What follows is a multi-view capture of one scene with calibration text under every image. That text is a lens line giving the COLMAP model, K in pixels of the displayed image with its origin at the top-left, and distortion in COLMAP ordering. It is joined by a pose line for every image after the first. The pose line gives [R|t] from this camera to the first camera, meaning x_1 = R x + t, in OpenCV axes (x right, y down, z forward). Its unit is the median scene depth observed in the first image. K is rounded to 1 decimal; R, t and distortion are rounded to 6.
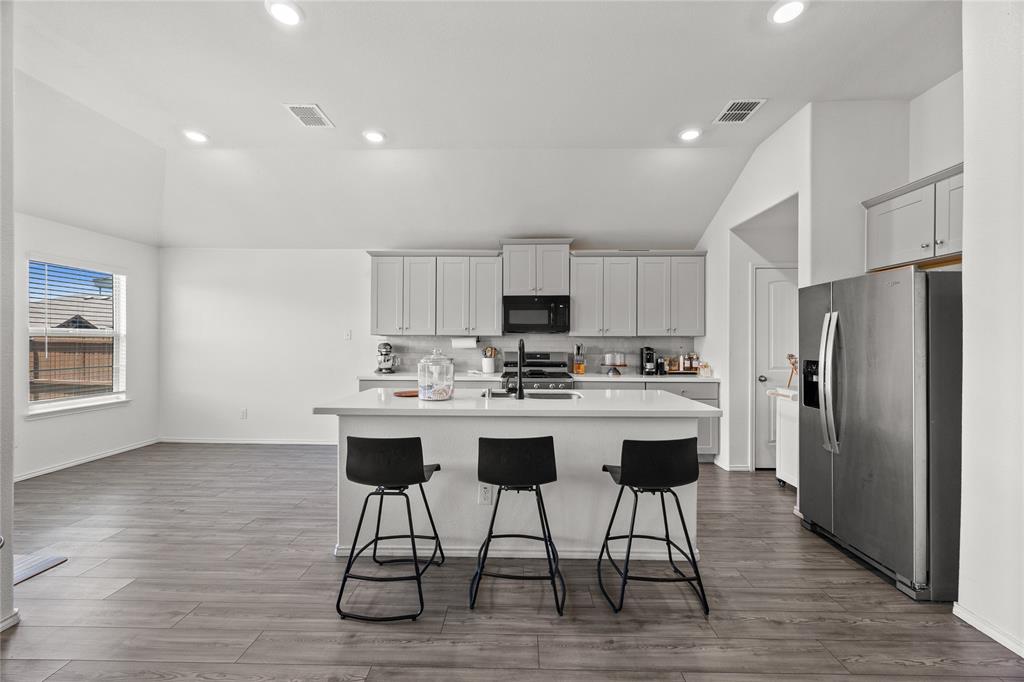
lens RADIAL K [[392.3, 0, 513.1], [0, 392.3, 342.1], [0, 0, 1]] dist [-0.000555, -0.000256]
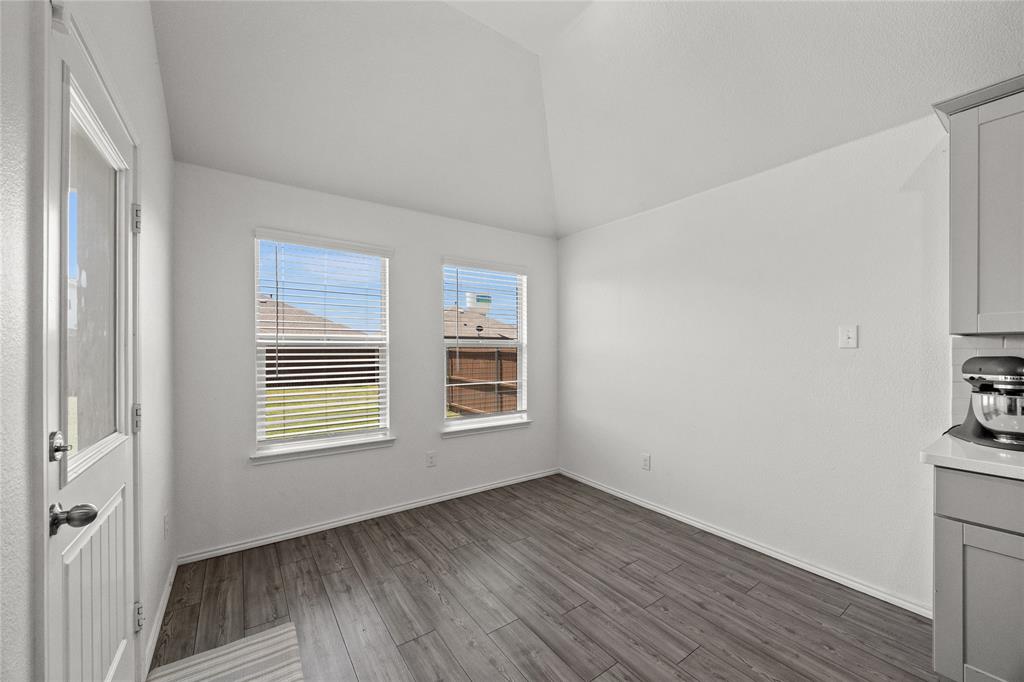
lens RADIAL K [[392.3, 0, 519.2], [0, 392.3, 348.6], [0, 0, 1]] dist [-0.000555, -0.000256]
pose [[0.603626, -0.007909, -0.797228, -0.315316], [0.000274, 0.999953, -0.009712, -0.001644], [0.797267, 0.005644, 0.603600, 0.469662]]
